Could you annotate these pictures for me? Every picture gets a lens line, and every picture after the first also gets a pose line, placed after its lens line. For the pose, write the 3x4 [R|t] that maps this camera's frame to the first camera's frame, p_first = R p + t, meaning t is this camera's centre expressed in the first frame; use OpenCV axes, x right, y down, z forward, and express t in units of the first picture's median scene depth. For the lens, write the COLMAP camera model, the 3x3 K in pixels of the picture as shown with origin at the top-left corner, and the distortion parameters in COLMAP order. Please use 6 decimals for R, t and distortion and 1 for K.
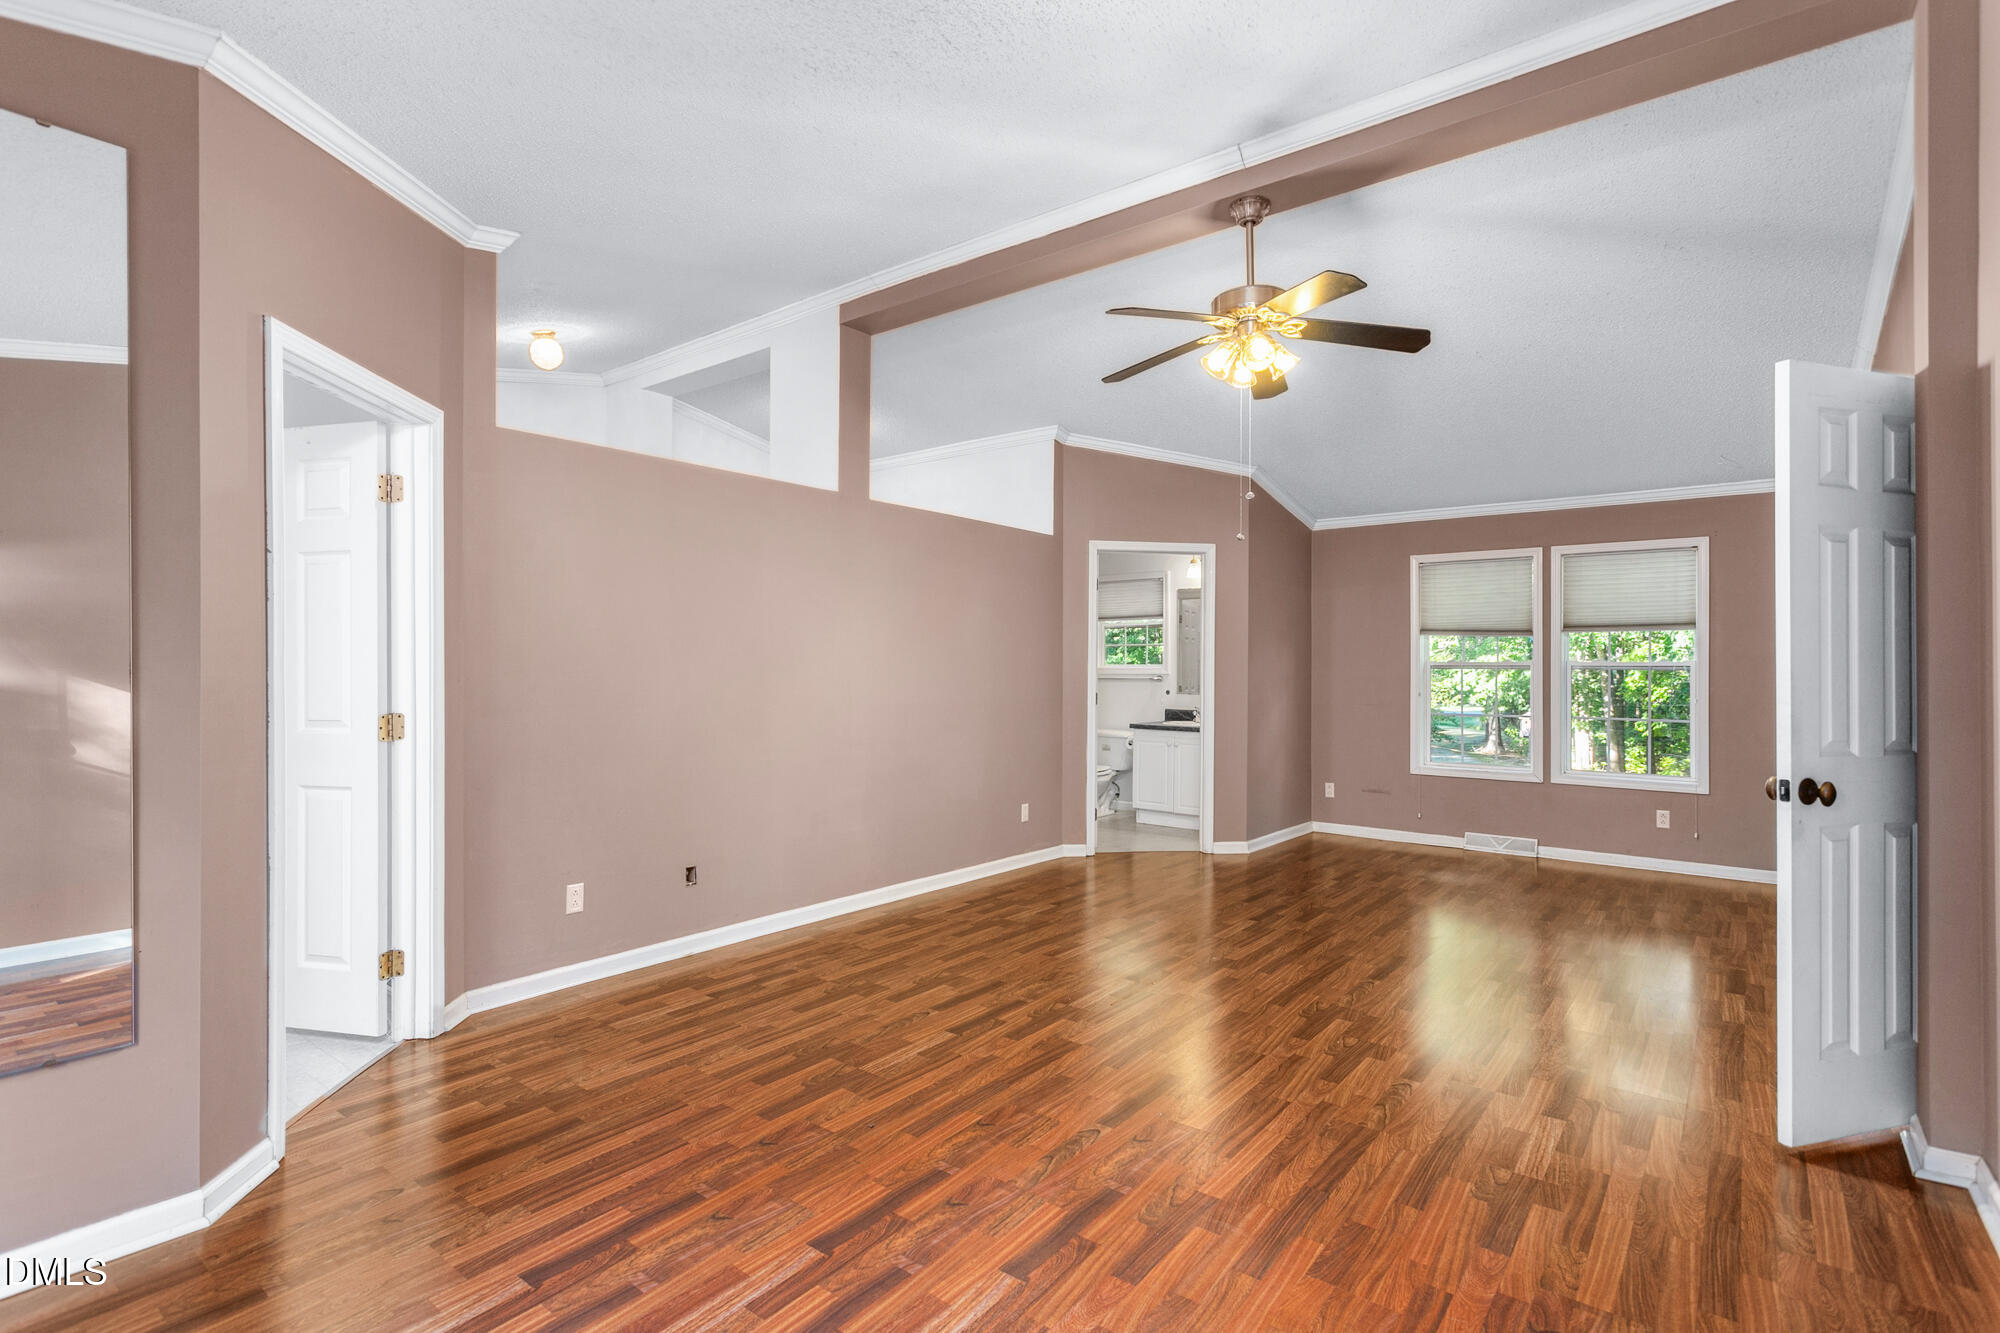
lens RADIAL K [[942.2, 0, 1000.0], [0, 942.2, 666.5], [0, 0, 1]] dist [-0.034136, 0.000421]
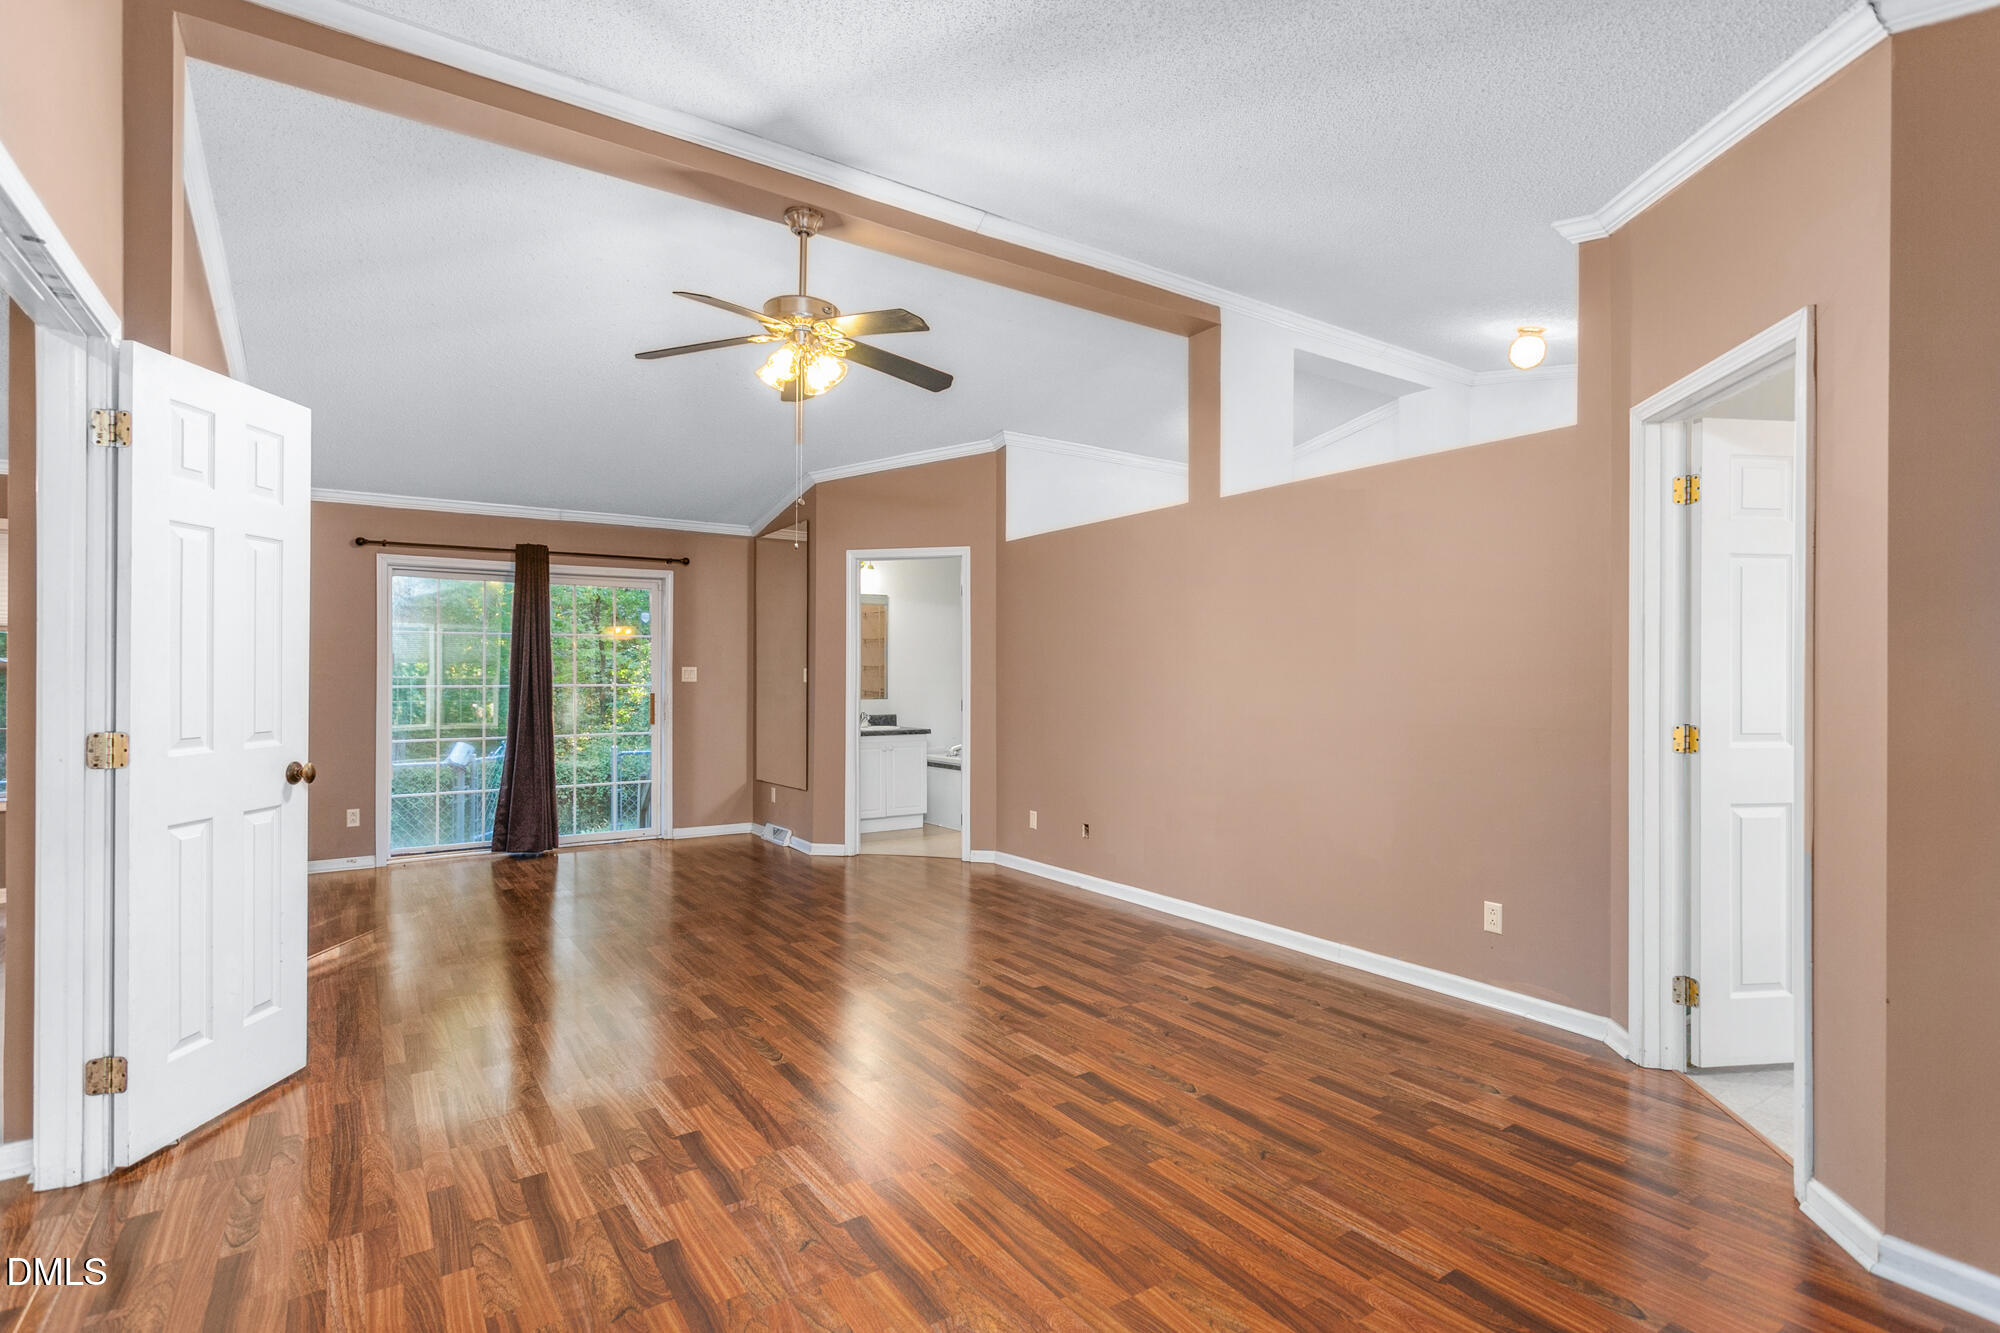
lens RADIAL K [[965.5, 0, 997.4], [0, 965.5, 673.0], [0, 0, 1]] dist [0.003092, 0.000917]
pose [[-0.306821, -0.008947, -0.951725, 1.140226], [0.001843, 0.999948, -0.009995, 0.011886], [0.951765, -0.004821, -0.306789, 1.445881]]
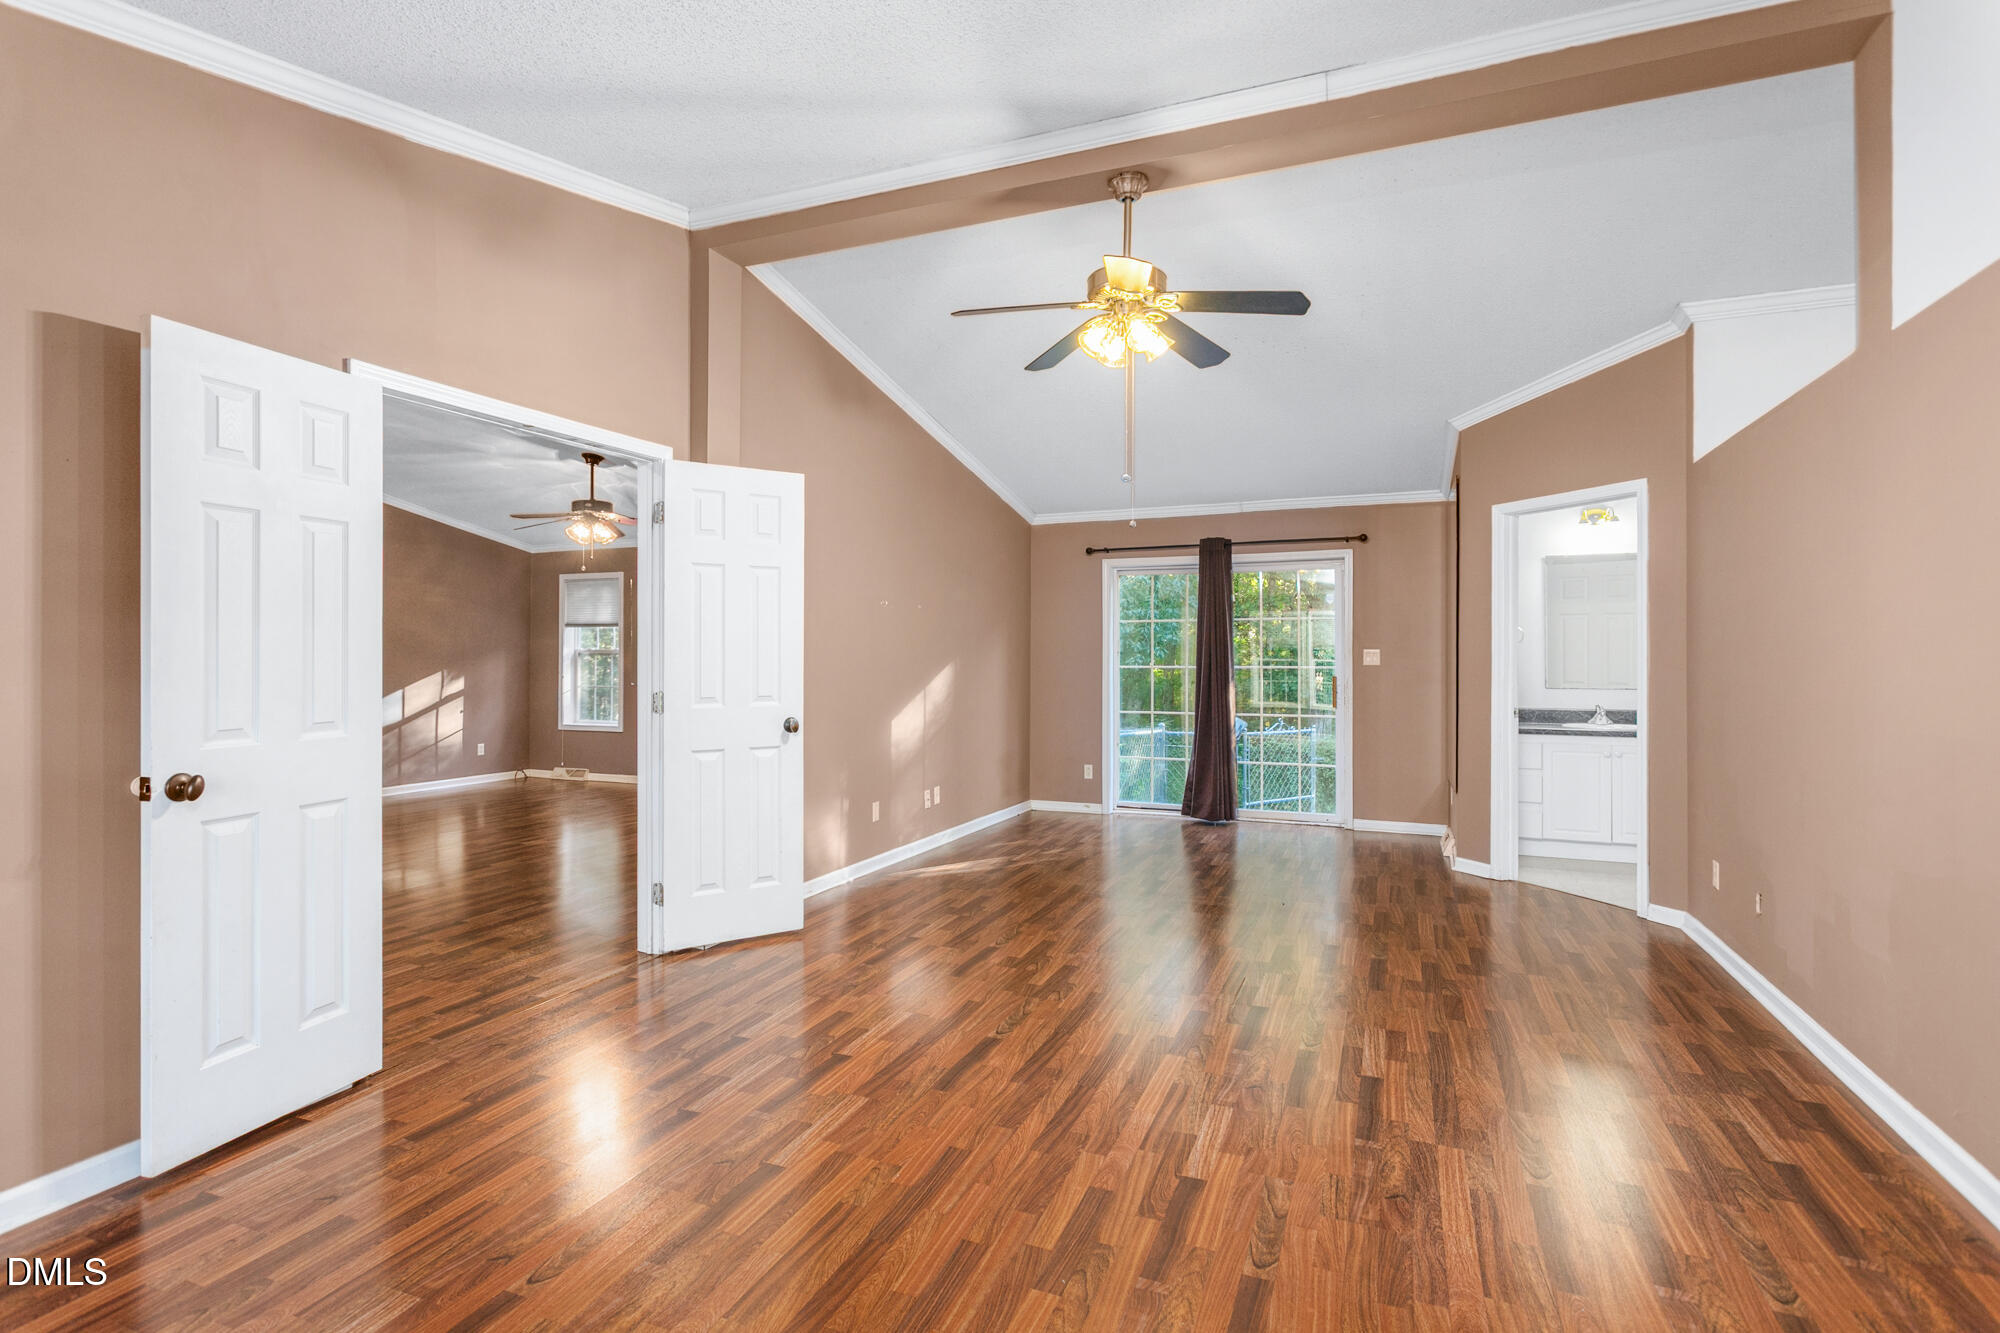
lens RADIAL K [[958.2, 0, 1000.8], [0, 958.2, 648.7], [0, 0, 1]] dist [0.002534, 0.000803]
pose [[-0.961691, -0.009032, -0.273986, 0.634121], [-0.004986, 0.999868, -0.015459, 0.009823], [0.274090, -0.013501, -0.961609, 1.829126]]
